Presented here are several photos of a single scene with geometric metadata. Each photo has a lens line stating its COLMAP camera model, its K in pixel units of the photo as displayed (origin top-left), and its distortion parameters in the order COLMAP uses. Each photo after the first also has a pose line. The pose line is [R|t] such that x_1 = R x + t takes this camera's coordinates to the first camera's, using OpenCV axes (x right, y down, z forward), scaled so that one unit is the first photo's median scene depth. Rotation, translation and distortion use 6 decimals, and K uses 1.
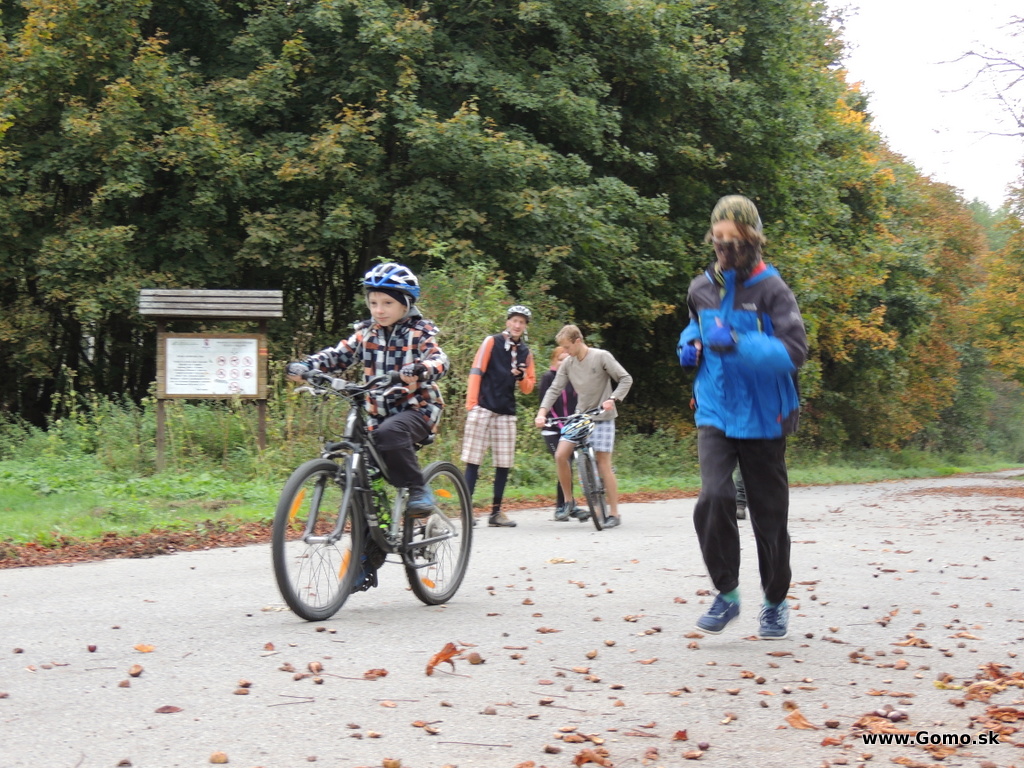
lens RADIAL K [[2000.3, 0, 563.1], [0, 2000.3, 385.4], [0, 0, 1]] dist [-0.038826, 0.000000]
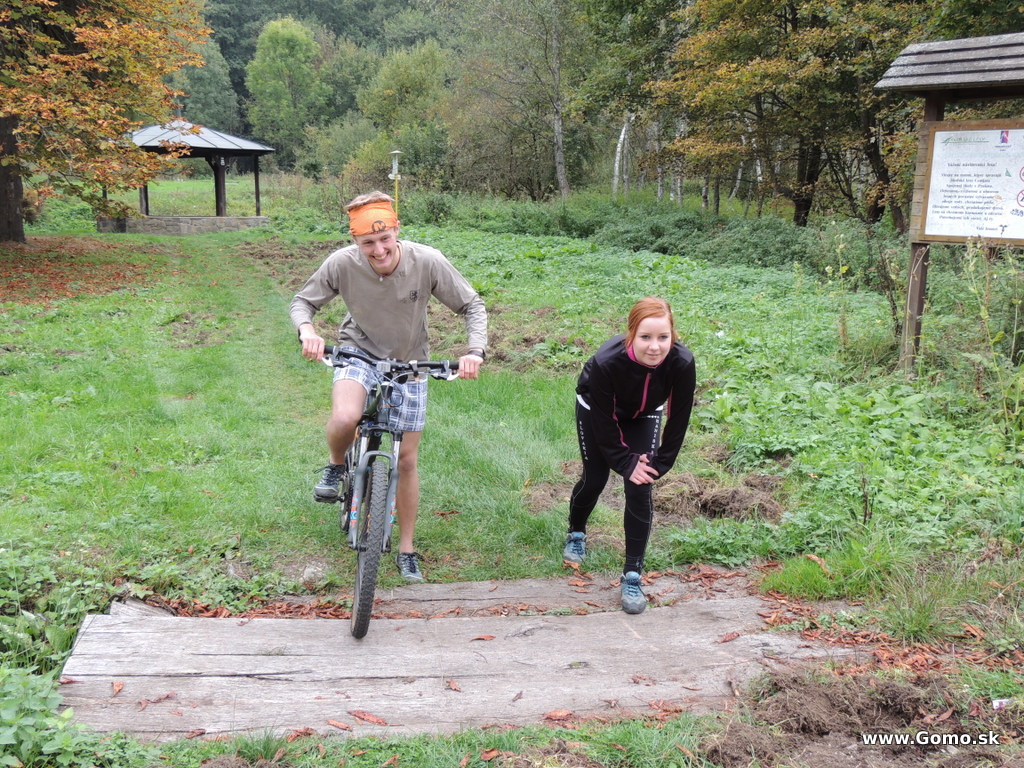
lens RADIAL K [[1054.5, 0, 513.1], [0, 1054.5, 386.4], [0, 0, 1]] dist [-0.033936, 0.000000]
pose [[0.515082, 0.160218, -0.842033, -0.004849], [0.001405, 0.982216, 0.187751, -0.007147], [0.857140, -0.097891, 0.505697, 0.592419]]
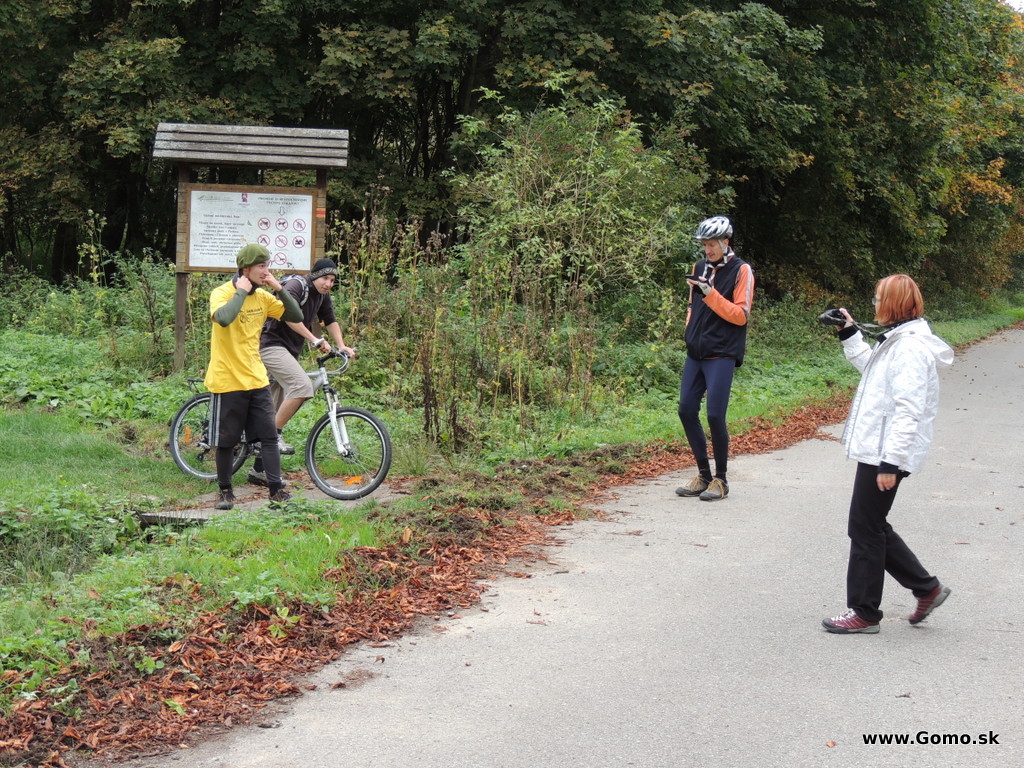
lens RADIAL K [[1680.1, 0, 565.3], [0, 1680.1, 370.0], [0, 0, 1]] dist [-0.105583, 0.000000]
pose [[0.998374, 0.043452, -0.036904, -0.027747], [-0.039491, 0.994000, 0.102002, -0.020511], [0.041115, -0.100379, 0.994099, 0.306007]]
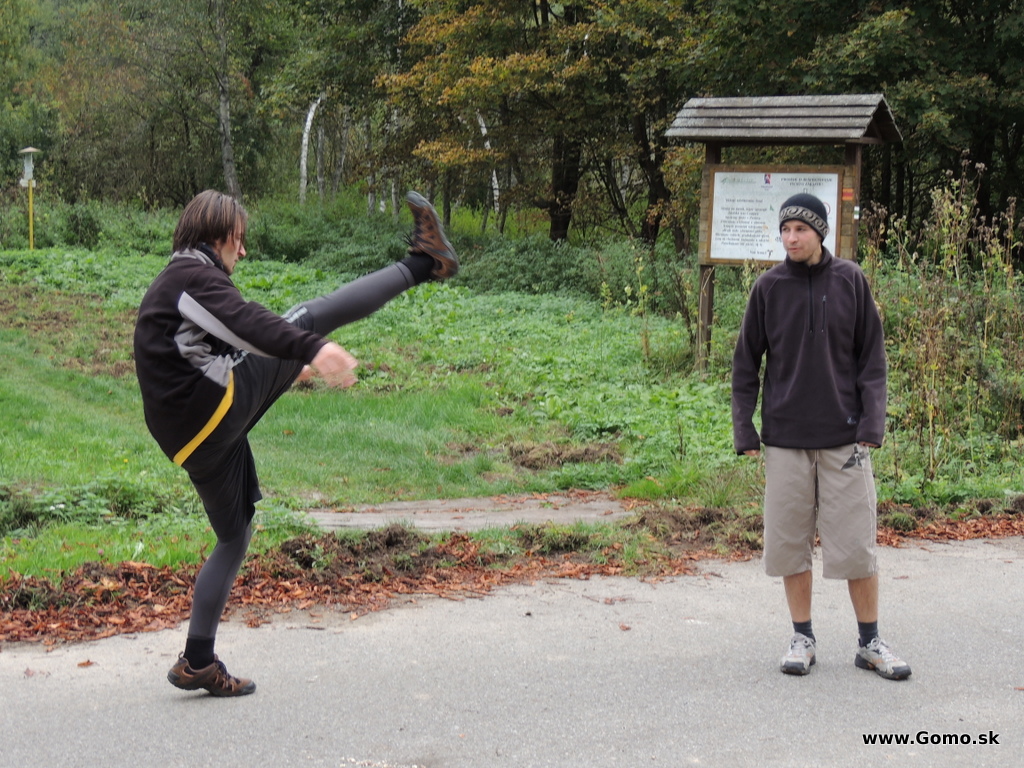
lens RADIAL K [[1680.1, 0, 511.2], [0, 1680.1, 382.8], [0, 0, 1]] dist [-0.105583, 0.000000]
pose [[0.714193, 0.087294, -0.694484, 0.111646], [-0.004184, 0.992707, 0.120477, -0.016587], [0.699937, -0.083138, 0.709349, 0.440806]]
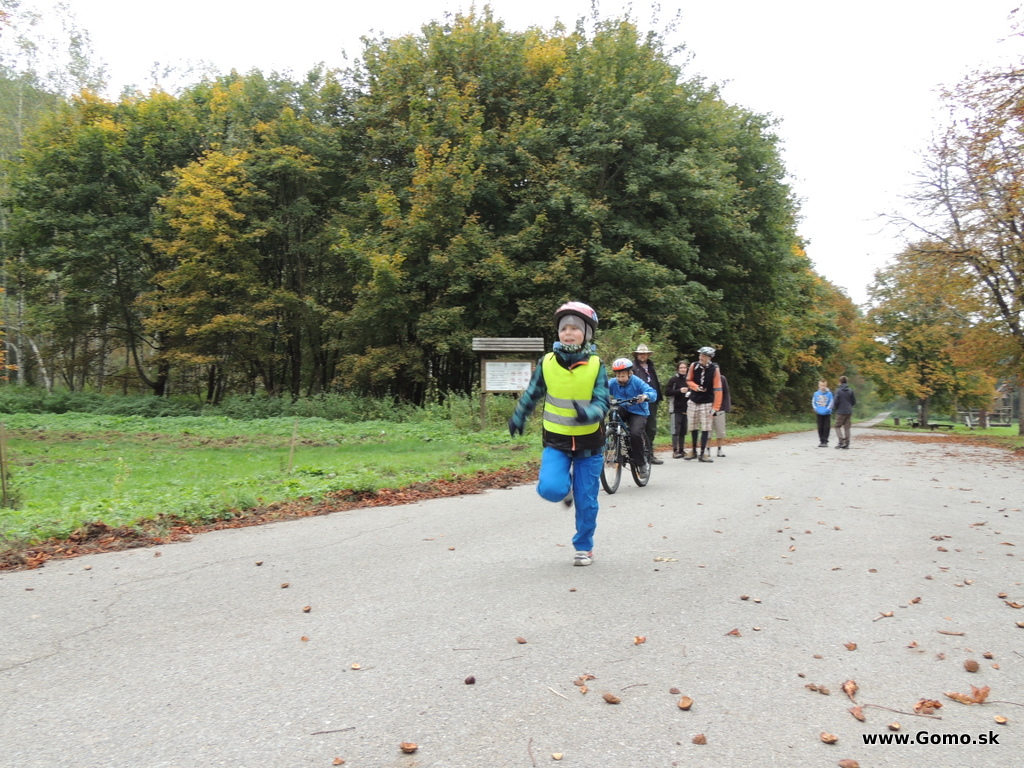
lens RADIAL K [[890.1, 0, 521.7], [0, 890.1, 380.2], [0, 0, 1]] dist [-0.013848, 0.008052]
pose [[0.992288, -0.003568, -0.123903, -0.042432], [0.003179, 0.999989, -0.003340, -0.002077], [0.123913, 0.002920, 0.992289, 0.100366]]
